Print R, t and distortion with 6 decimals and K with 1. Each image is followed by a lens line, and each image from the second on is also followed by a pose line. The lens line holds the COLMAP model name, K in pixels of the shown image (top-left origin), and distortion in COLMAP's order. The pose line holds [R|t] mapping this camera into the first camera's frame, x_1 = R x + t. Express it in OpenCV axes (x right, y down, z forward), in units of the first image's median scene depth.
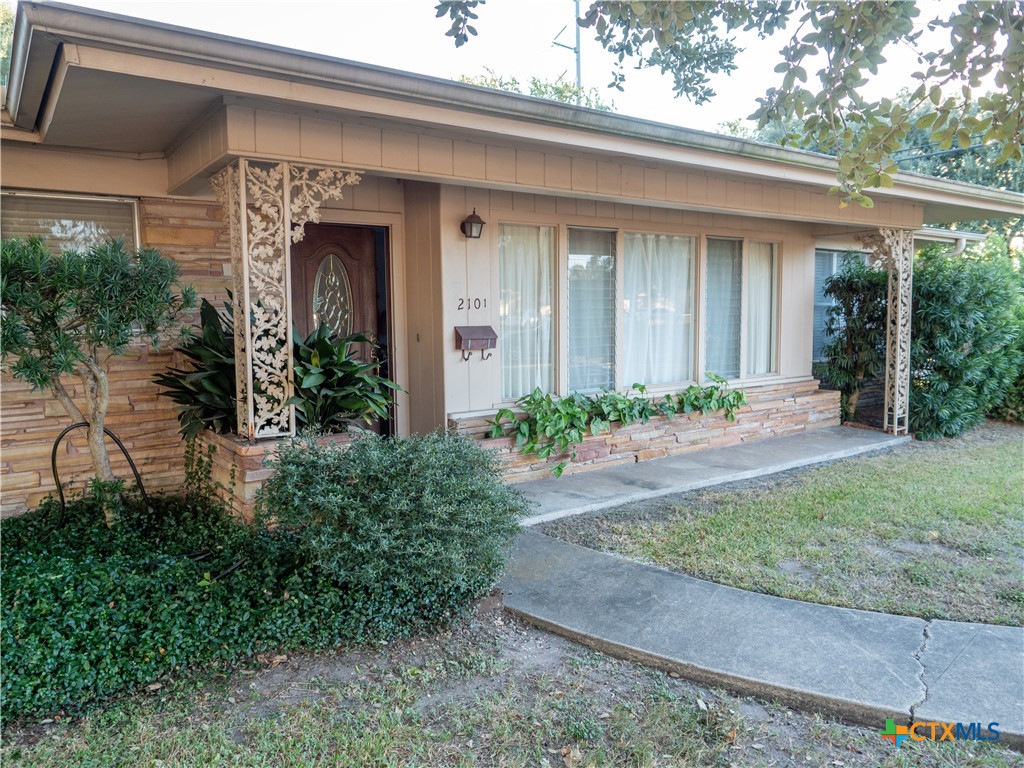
lens RADIAL K [[742.7, 0, 511.0], [0, 742.7, 383.0], [0, 0, 1]] dist [-0.003248, -0.000298]
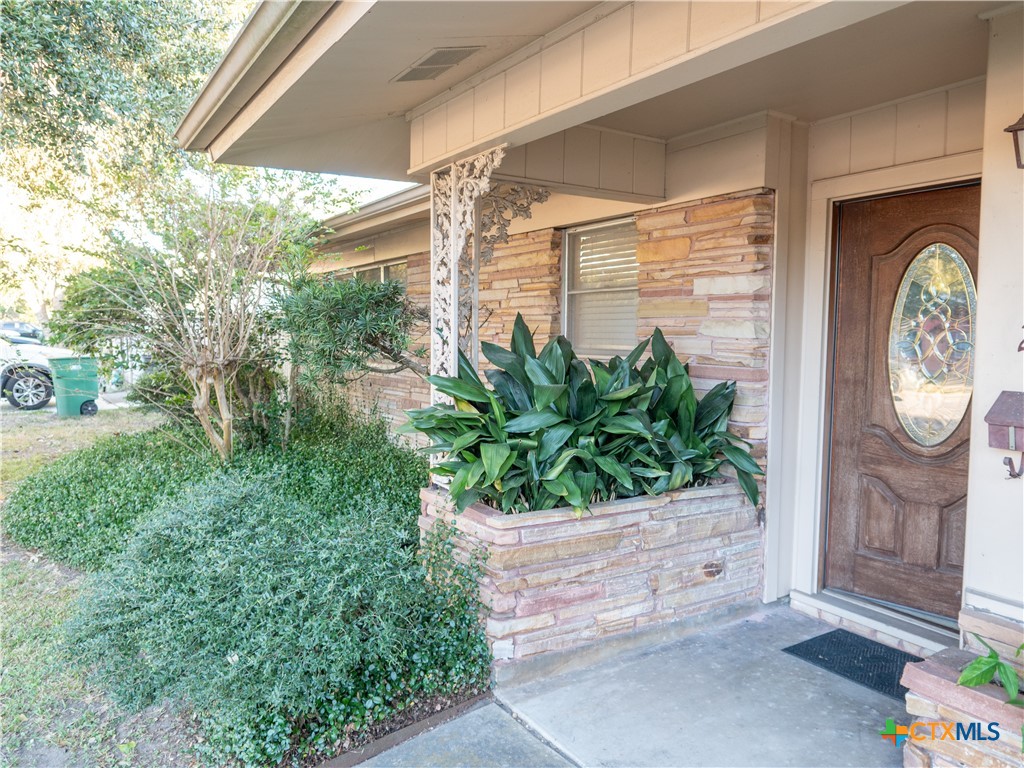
lens RADIAL K [[742.7, 0, 510.7], [0, 742.7, 382.9], [0, 0, 1]] dist [-0.003248, -0.000298]
pose [[-0.068275, 0.082210, -0.994274, 0.421975], [-0.101539, 0.990852, 0.088899, -0.106984], [0.992486, 0.107027, -0.059303, 0.901016]]
